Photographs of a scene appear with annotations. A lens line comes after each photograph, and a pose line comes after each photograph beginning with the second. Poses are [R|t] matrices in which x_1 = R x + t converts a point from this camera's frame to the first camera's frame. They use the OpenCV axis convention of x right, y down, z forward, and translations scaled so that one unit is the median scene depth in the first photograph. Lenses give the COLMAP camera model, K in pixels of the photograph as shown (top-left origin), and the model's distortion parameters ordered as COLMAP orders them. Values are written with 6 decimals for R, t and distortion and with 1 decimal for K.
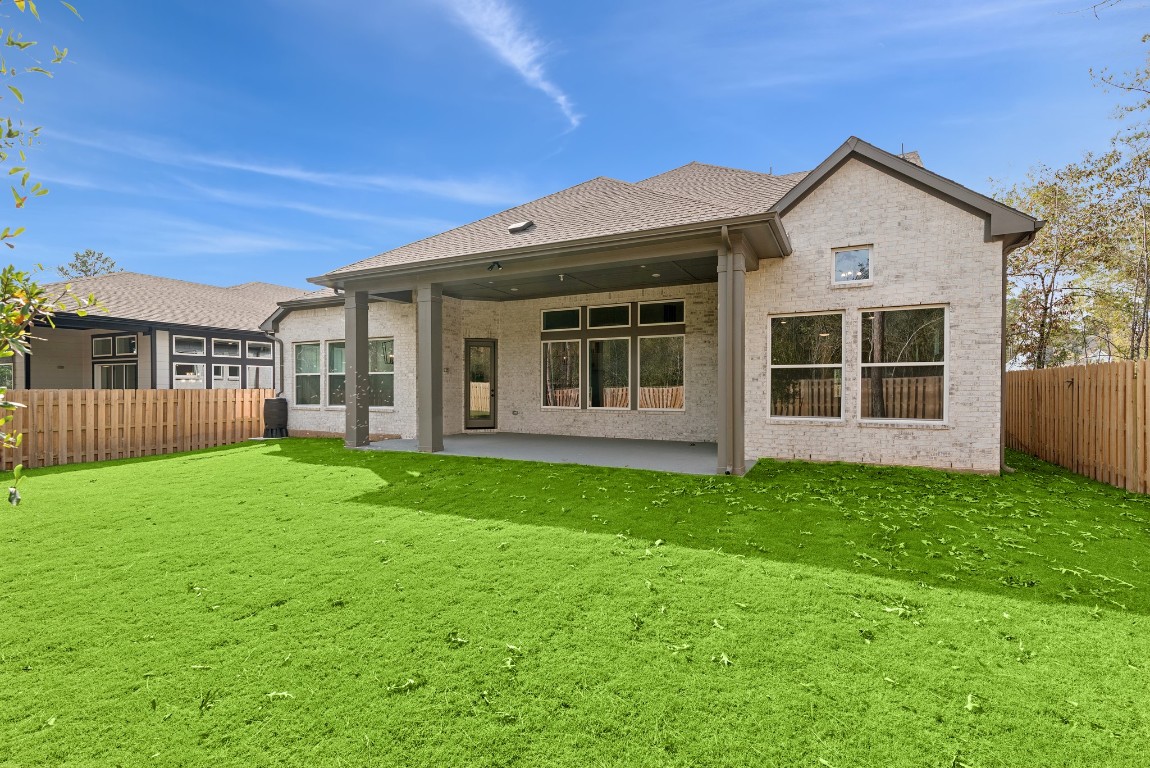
lens RADIAL K [[525.2, 0, 575.5], [0, 525.2, 386.7], [0, 0, 1]] dist [-0.003762, -0.002045]
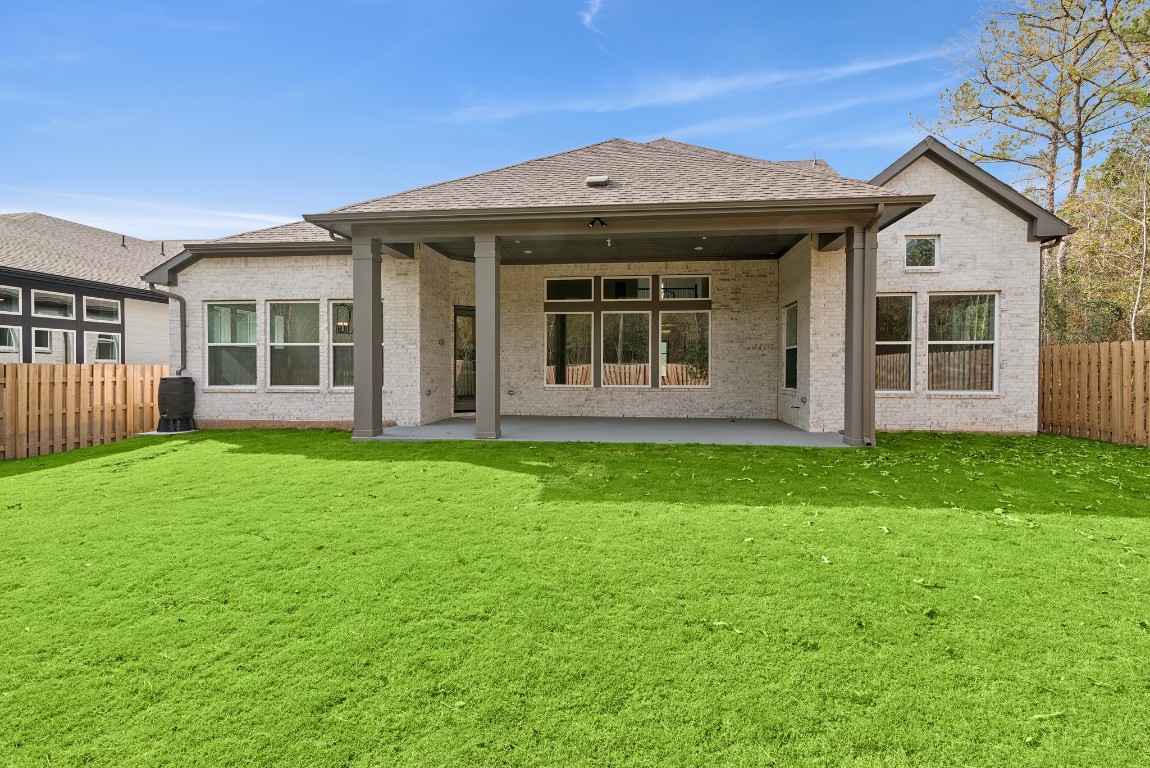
lens RADIAL K [[525.2, 0, 586.7], [0, 525.2, 366.5], [0, 0, 1]] dist [-0.003762, -0.002045]
pose [[0.934929, 0.001957, 0.354830, -0.365657], [-0.002188, 0.999998, 0.000252, 0.007244], [-0.354828, -0.001012, 0.934931, 0.149600]]
